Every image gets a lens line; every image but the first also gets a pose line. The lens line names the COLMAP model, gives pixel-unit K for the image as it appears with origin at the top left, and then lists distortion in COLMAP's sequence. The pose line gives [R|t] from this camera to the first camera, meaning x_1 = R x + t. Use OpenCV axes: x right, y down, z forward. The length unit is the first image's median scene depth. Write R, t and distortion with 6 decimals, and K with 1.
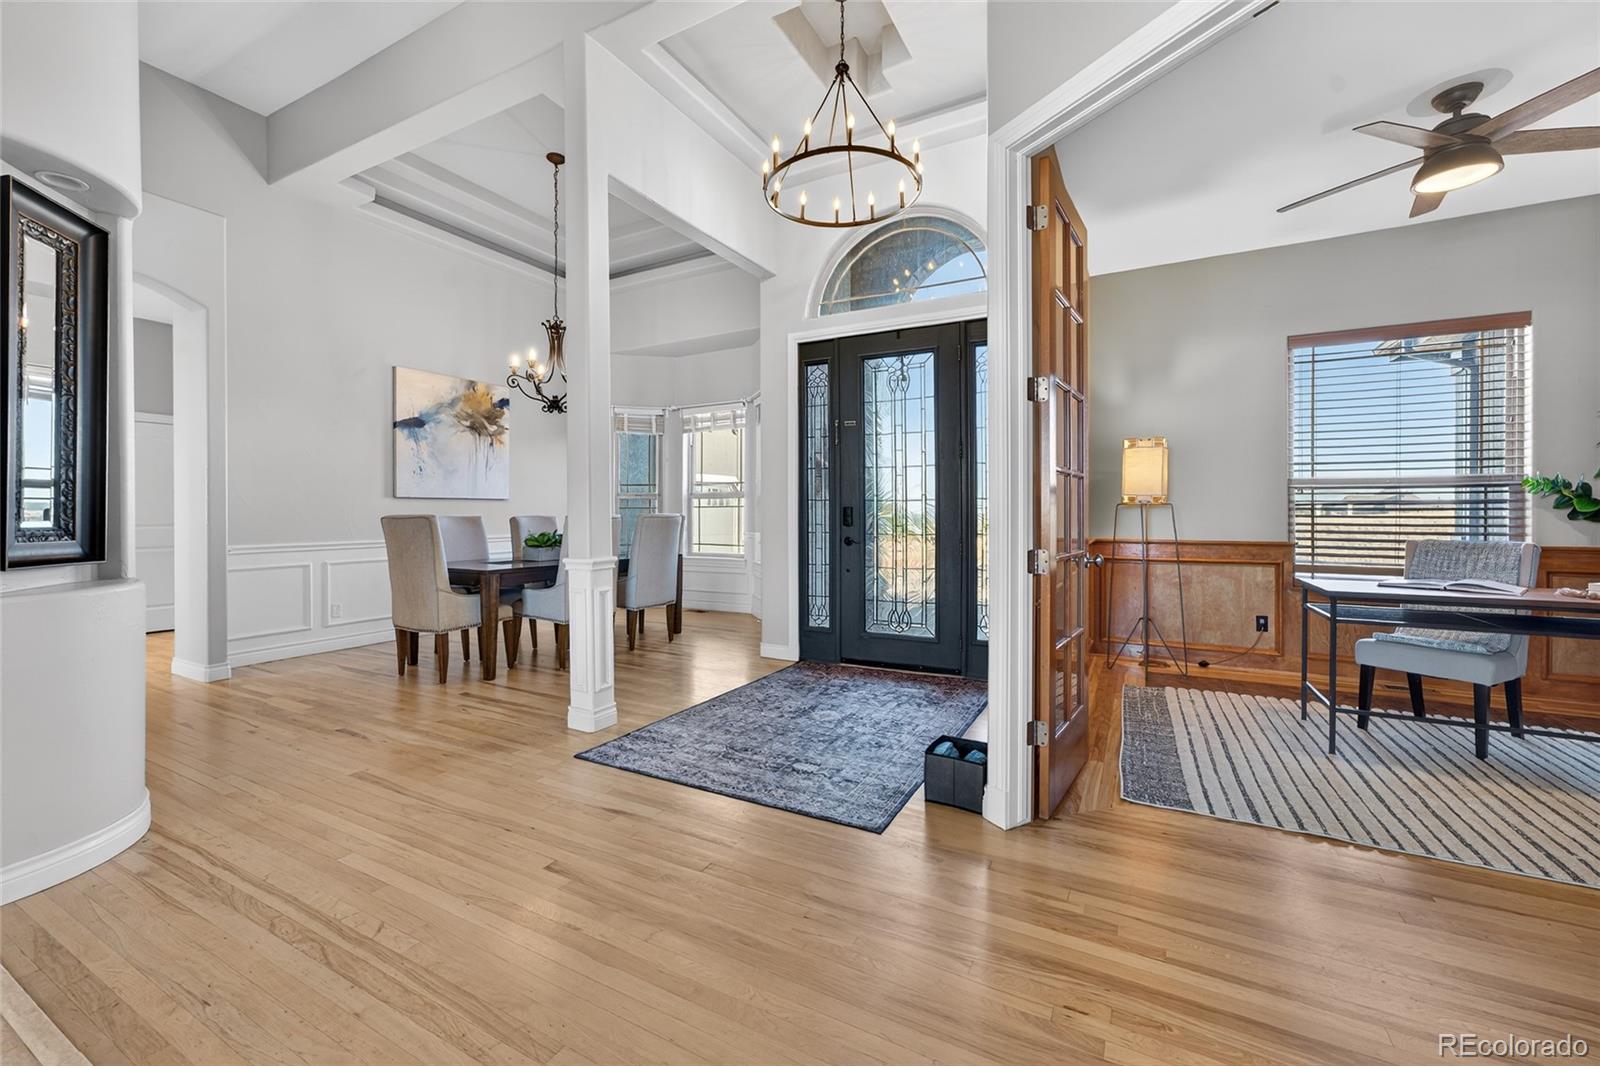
lens RADIAL K [[654.0, 0, 799.0], [0, 654.0, 517.7], [0, 0, 1]] dist [-0.002277, 0.011880]
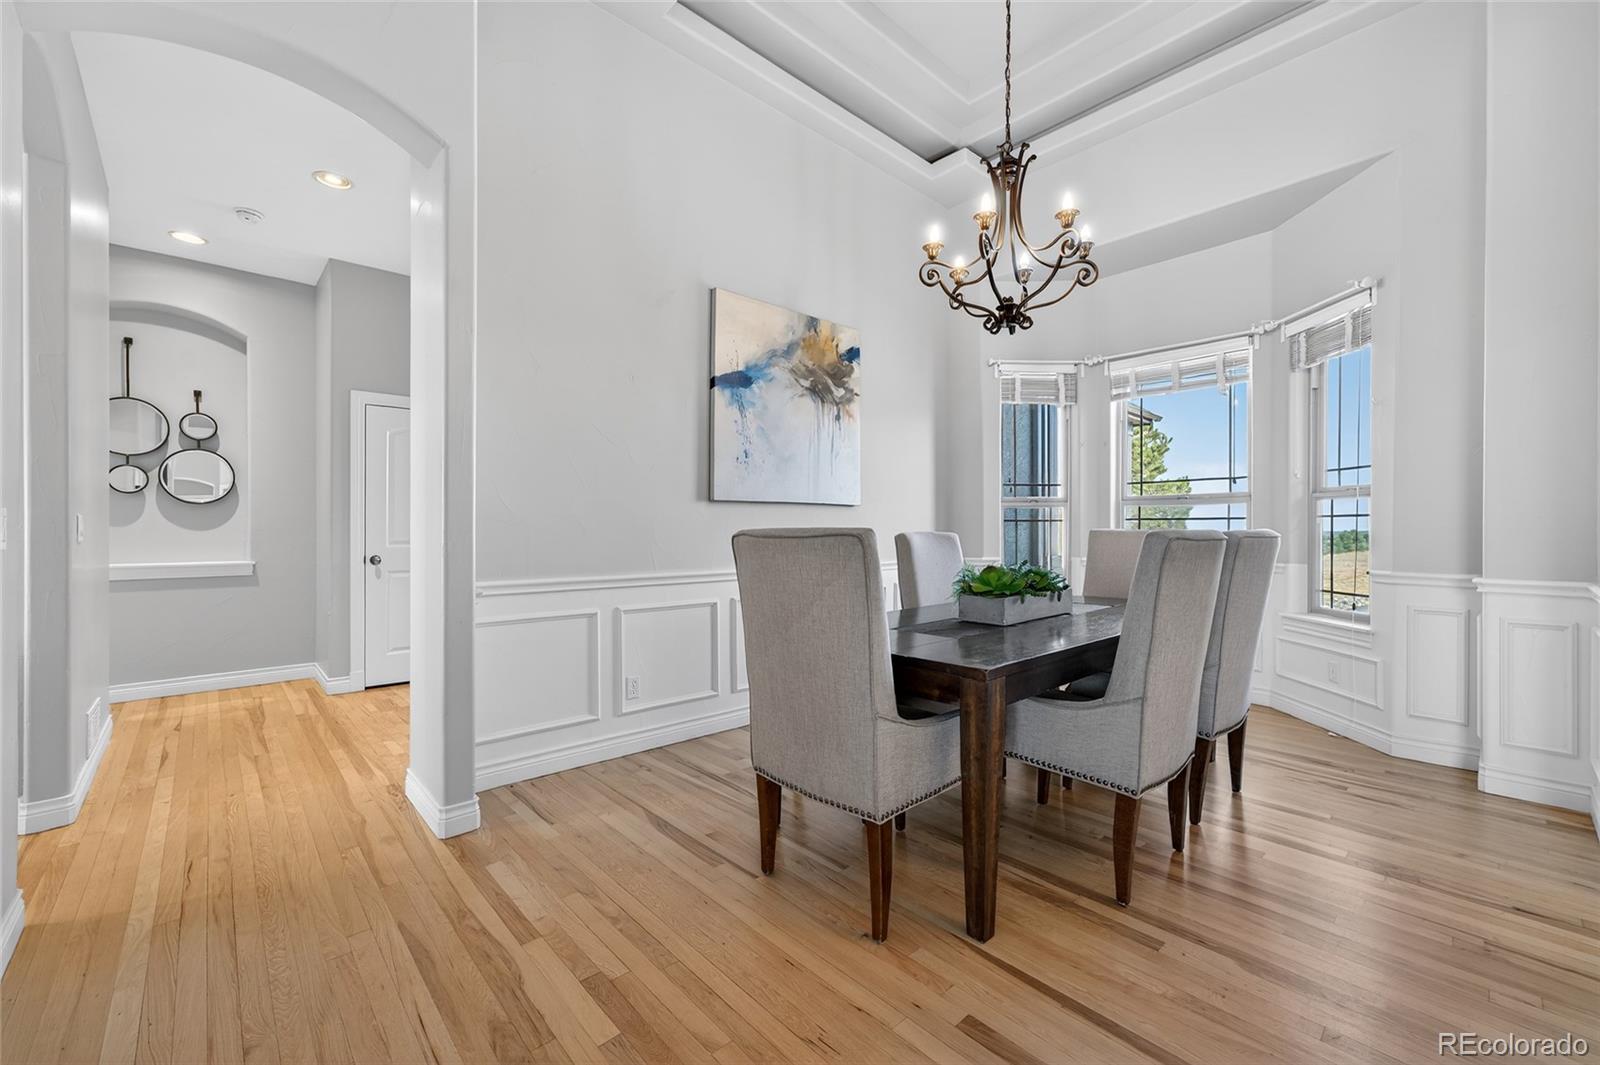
lens RADIAL K [[670.1, 0, 792.5], [0, 670.1, 527.9], [0, 0, 1]] dist [-0.001373, 0.000017]
pose [[0.944951, 0.009199, -0.327083, -0.426884], [-0.014936, 0.999775, -0.015033, 0.003781], [0.326871, 0.019091, 0.944876, 0.544773]]
